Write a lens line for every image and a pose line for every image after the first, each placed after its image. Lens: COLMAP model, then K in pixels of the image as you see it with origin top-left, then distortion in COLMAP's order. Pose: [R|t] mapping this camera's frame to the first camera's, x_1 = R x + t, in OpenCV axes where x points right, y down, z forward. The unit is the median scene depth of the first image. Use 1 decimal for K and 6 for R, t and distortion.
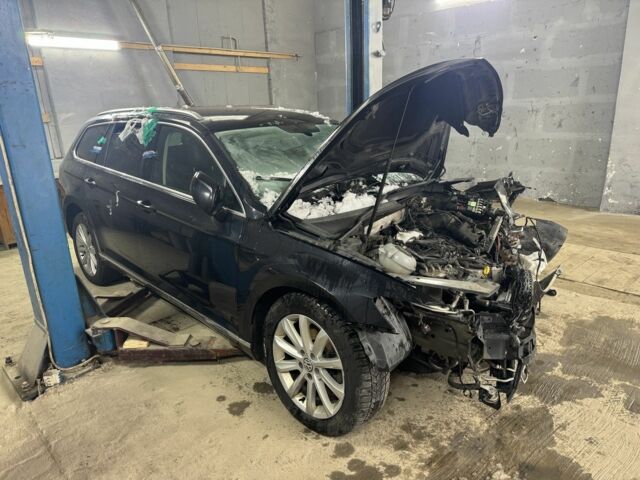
lens RADIAL K [[454.2, 0, 318.6], [0, 454.2, 241.9], [0, 0, 1]] dist [0.018119, -0.013536]
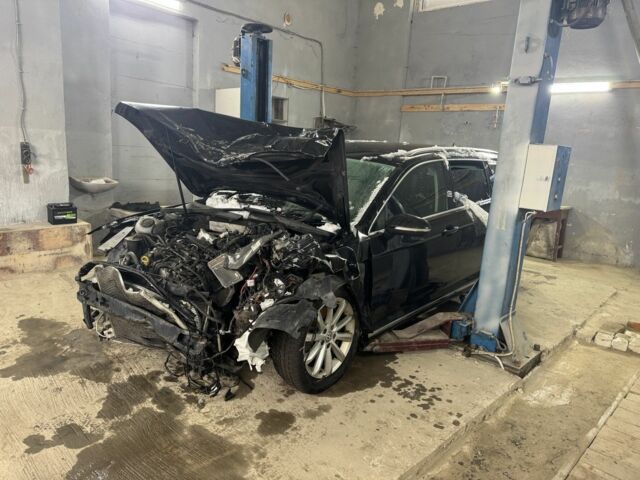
lens RADIAL K [[454.2, 0, 318.5], [0, 454.2, 239.2], [0, 0, 1]] dist [0.018119, -0.013536]
pose [[0.025064, 0.244740, -0.969265, 0.590919], [-0.338074, 0.914519, 0.222175, -0.161228], [0.940786, 0.322114, 0.105662, 0.477453]]
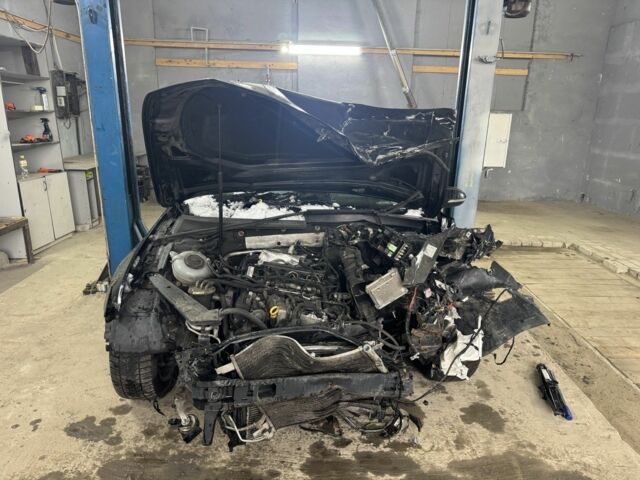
lens RADIAL K [[454.2, 0, 323.2], [0, 454.2, 241.1], [0, 0, 1]] dist [0.018119, -0.013536]
pose [[0.730241, 0.244770, -0.637837, 0.358263], [-0.242071, 0.965746, 0.093465, -0.065061], [0.638866, 0.086150, 0.764479, 0.132856]]
